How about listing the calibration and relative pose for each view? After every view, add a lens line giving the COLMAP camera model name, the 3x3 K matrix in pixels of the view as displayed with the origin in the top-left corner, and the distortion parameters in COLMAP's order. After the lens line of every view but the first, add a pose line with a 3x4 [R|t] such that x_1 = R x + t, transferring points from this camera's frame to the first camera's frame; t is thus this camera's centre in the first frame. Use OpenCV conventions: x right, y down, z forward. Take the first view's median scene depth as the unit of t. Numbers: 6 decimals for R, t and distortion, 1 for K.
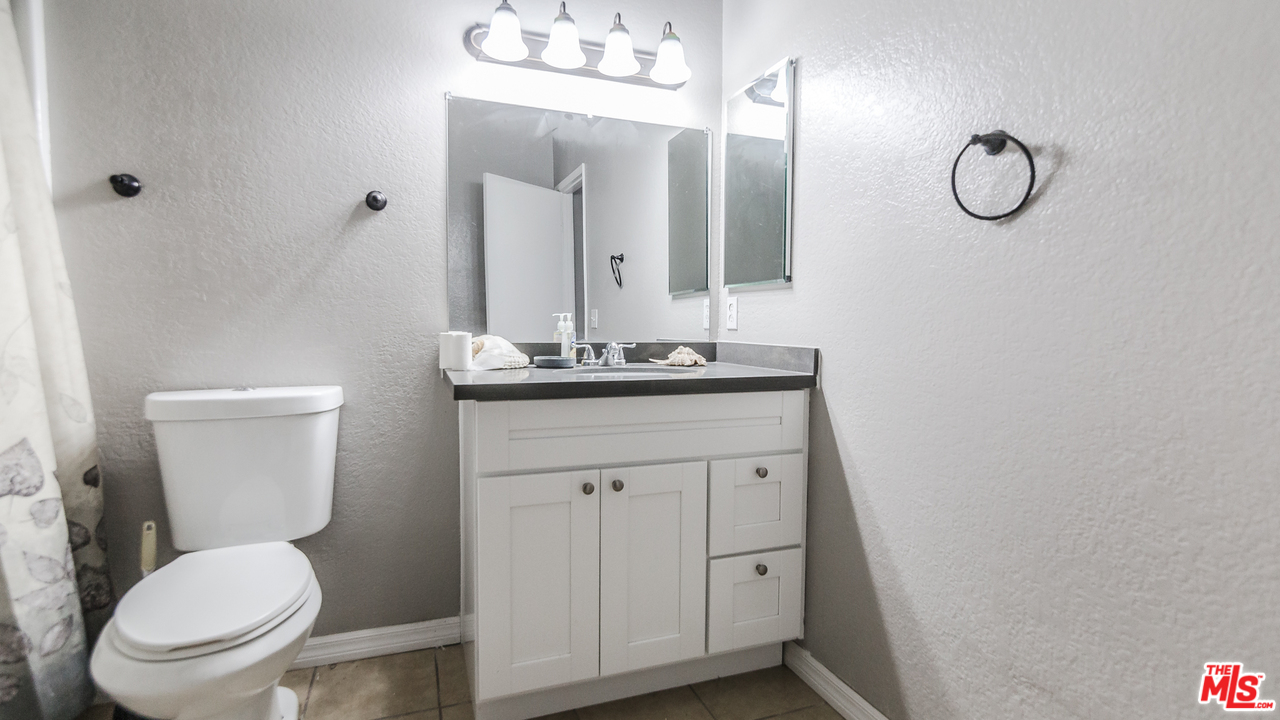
lens RADIAL K [[609.6, 0, 640.0], [0, 609.6, 360.0], [0, 0, 1]] dist [-0.000103, -0.000915]
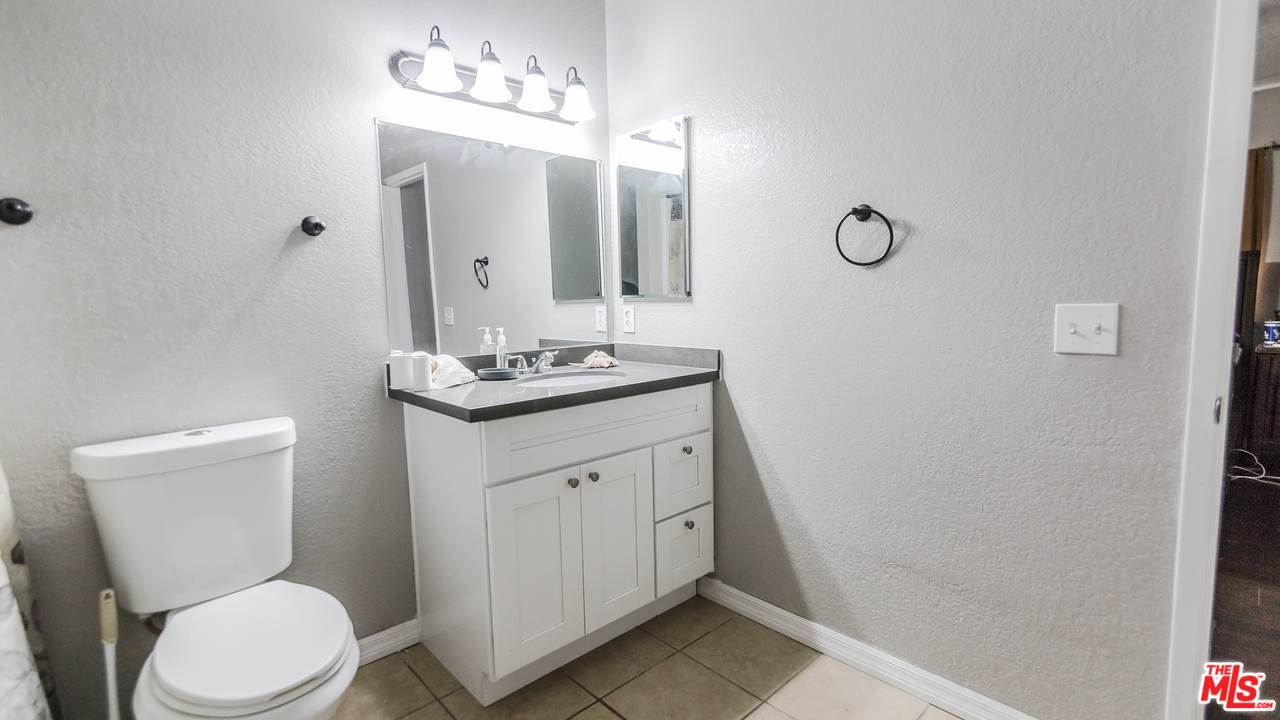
lens RADIAL K [[586.0, 0, 634.5], [0, 586.0, 360.5], [0, 0, 1]] dist [0.001064, -0.000093]
pose [[0.925647, -0.069456, 0.371959, -0.339480], [0.051606, 0.996997, 0.057744, -0.077140], [-0.374853, -0.034256, 0.926451, -0.085225]]
